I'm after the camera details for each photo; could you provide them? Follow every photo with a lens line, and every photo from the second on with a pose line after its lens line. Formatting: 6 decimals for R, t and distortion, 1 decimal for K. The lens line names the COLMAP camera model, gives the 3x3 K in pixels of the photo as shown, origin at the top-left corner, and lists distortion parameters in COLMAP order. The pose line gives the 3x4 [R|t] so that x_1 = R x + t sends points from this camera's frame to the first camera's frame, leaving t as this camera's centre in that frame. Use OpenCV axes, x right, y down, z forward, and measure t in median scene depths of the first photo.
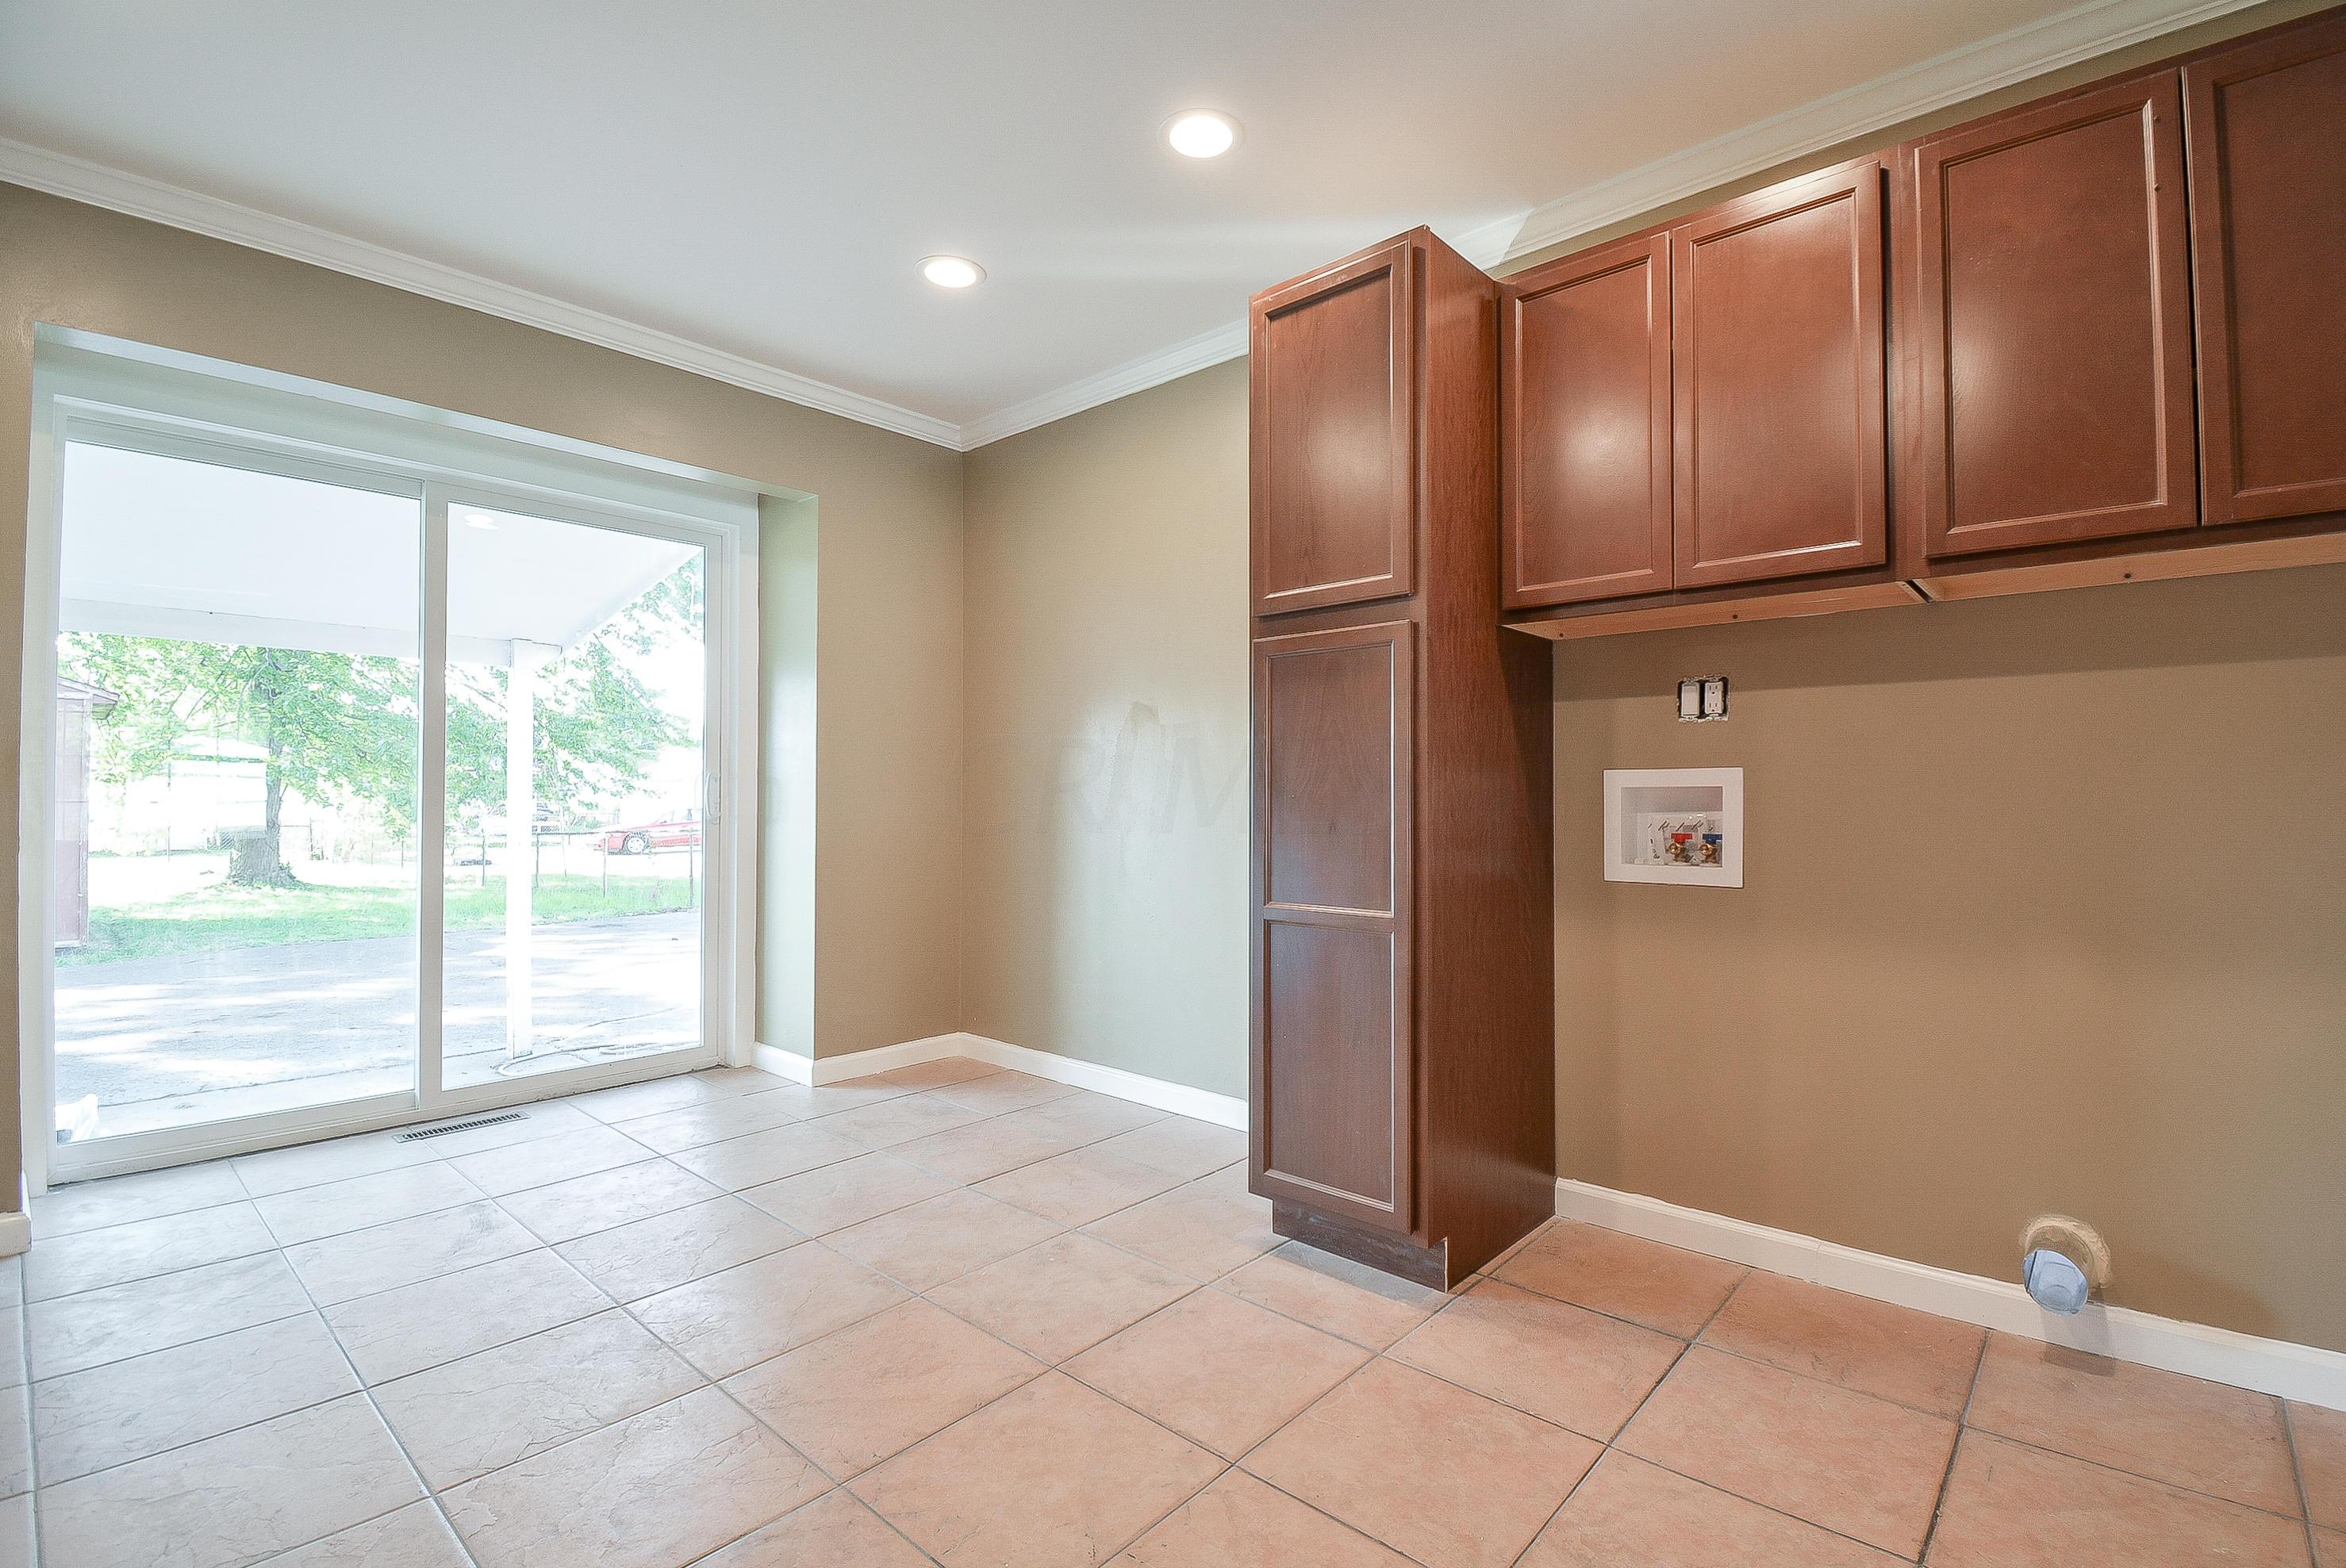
lens RADIAL K [[1068.6, 0, 1172.3], [0, 1068.6, 785.1], [0, 0, 1]] dist [-0.010046, -0.004500]
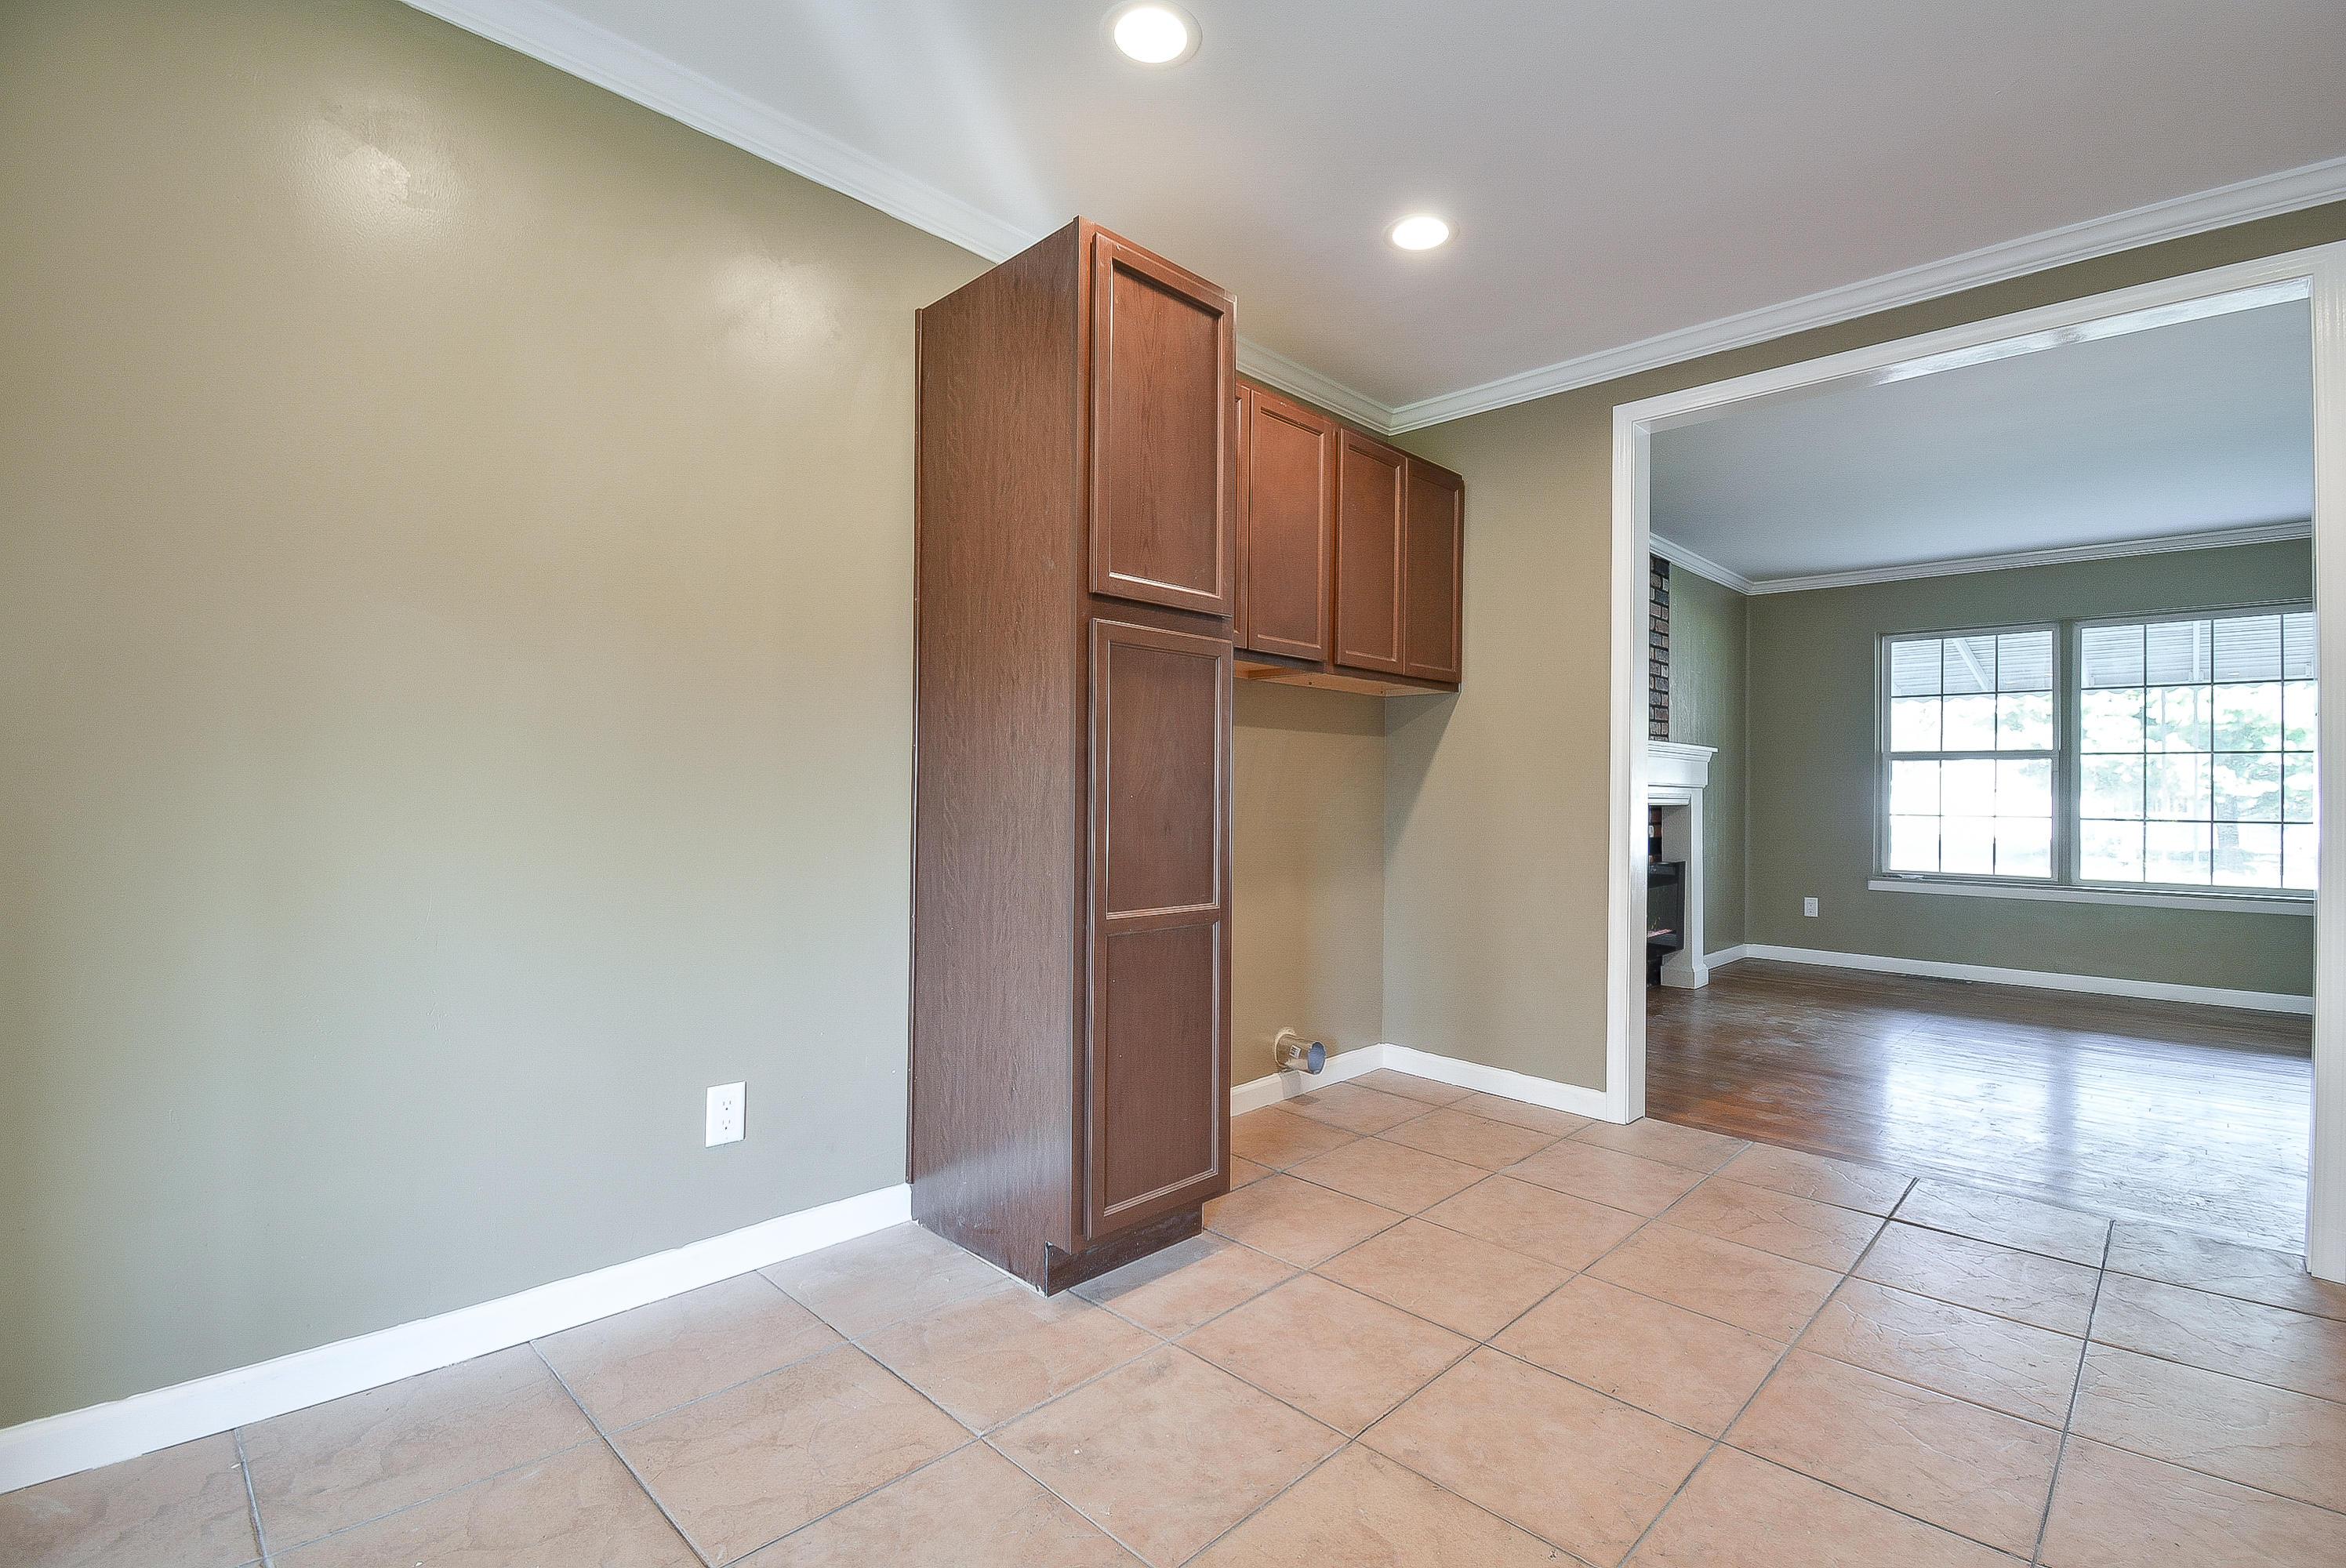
lens RADIAL K [[1068.7, 0, 1232.1], [0, 1068.7, 776.8], [0, 0, 1]] dist [-0.010046, -0.004500]
pose [[-0.003237, 0.012953, 0.999911, -1.004456], [-0.029921, 0.999467, -0.013044, 0.002830], [-0.999547, -0.029960, -0.002848, 1.109548]]
